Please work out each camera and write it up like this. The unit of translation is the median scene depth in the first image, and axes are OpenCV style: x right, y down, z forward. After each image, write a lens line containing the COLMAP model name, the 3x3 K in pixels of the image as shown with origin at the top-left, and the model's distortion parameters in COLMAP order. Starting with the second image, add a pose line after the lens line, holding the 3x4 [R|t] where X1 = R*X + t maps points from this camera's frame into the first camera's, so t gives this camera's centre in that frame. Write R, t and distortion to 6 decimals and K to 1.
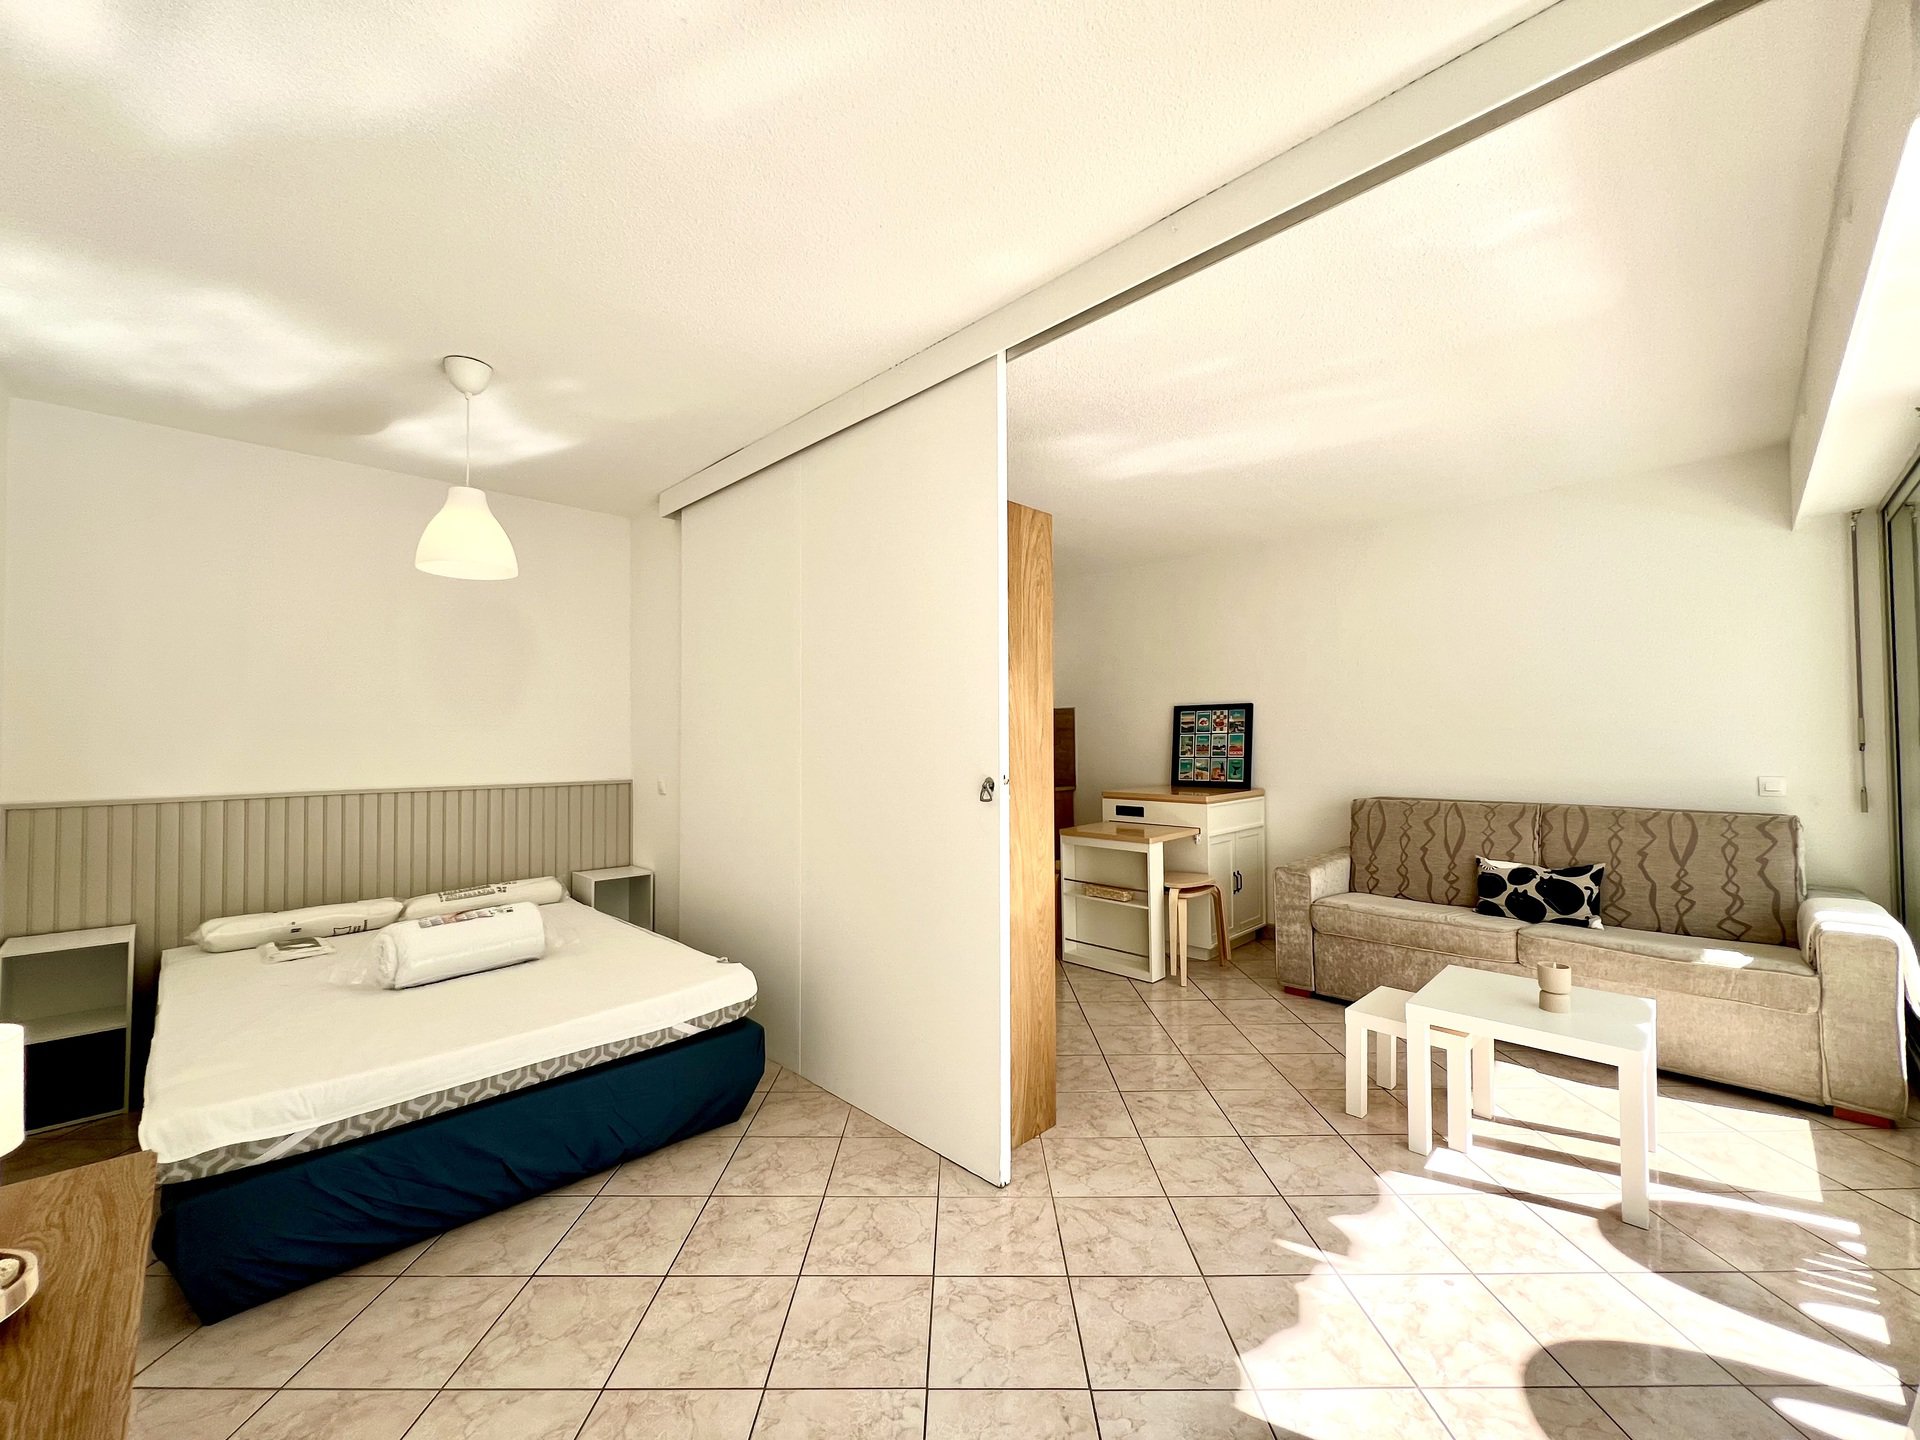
lens RADIAL K [[768.2, 0, 964.1], [0, 768.2, 725.8], [0, 0, 1]] dist [-0.000720, -0.000201]
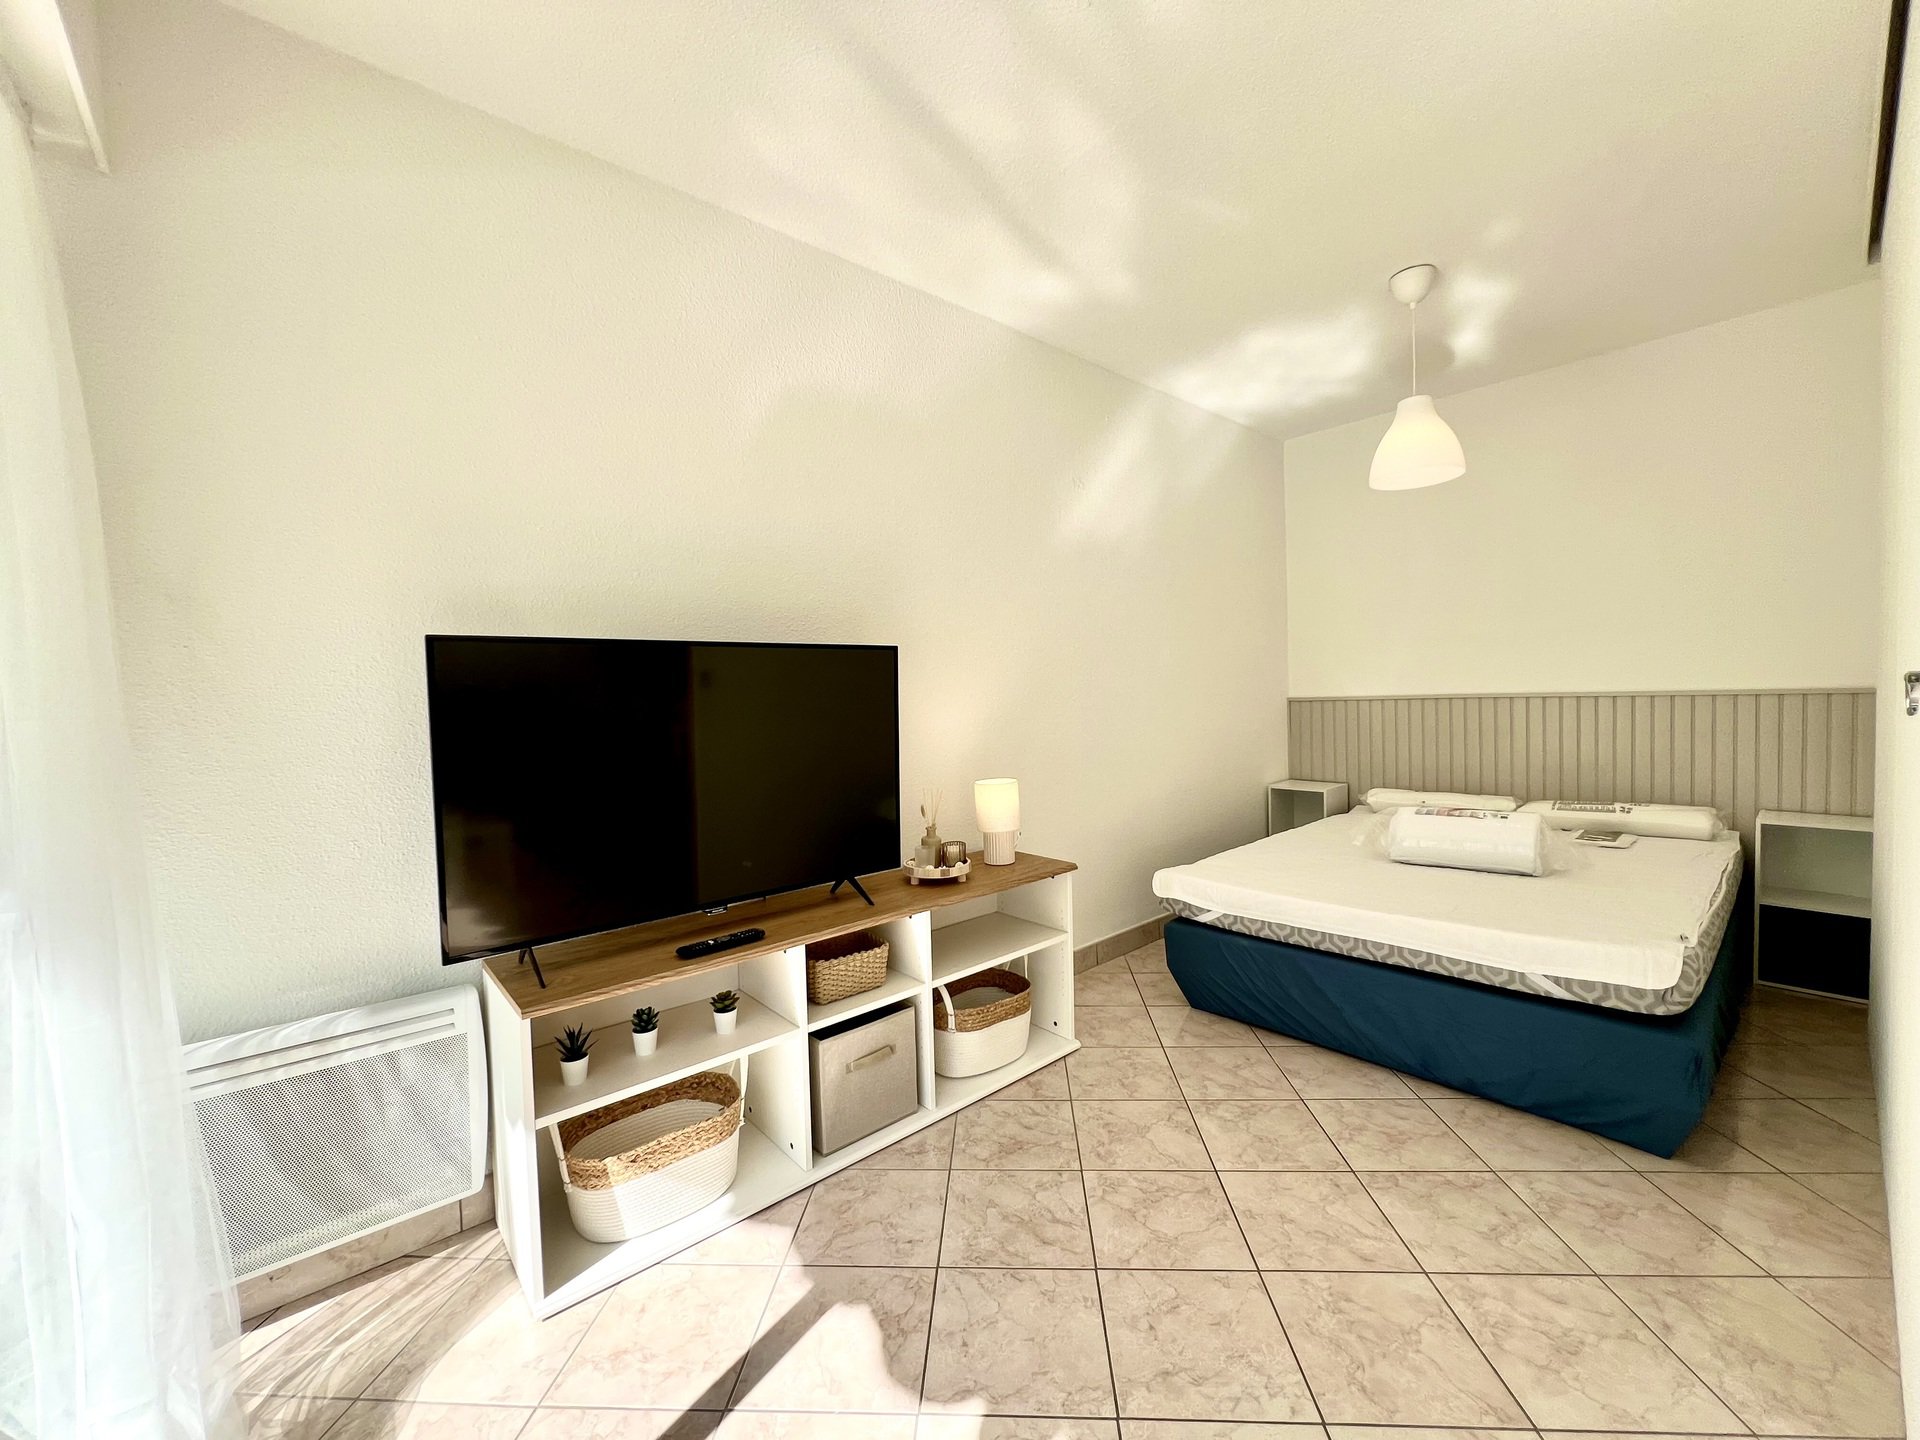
lens RADIAL K [[768.2, 0, 959.0], [0, 768.2, 723.9], [0, 0, 1]] dist [-0.000720, -0.000201]
pose [[-0.058588, 0.050659, -0.996996, 0.899526], [0.053545, 0.997433, 0.047535, 0.094506], [0.996845, -0.050599, -0.061150, 0.865306]]
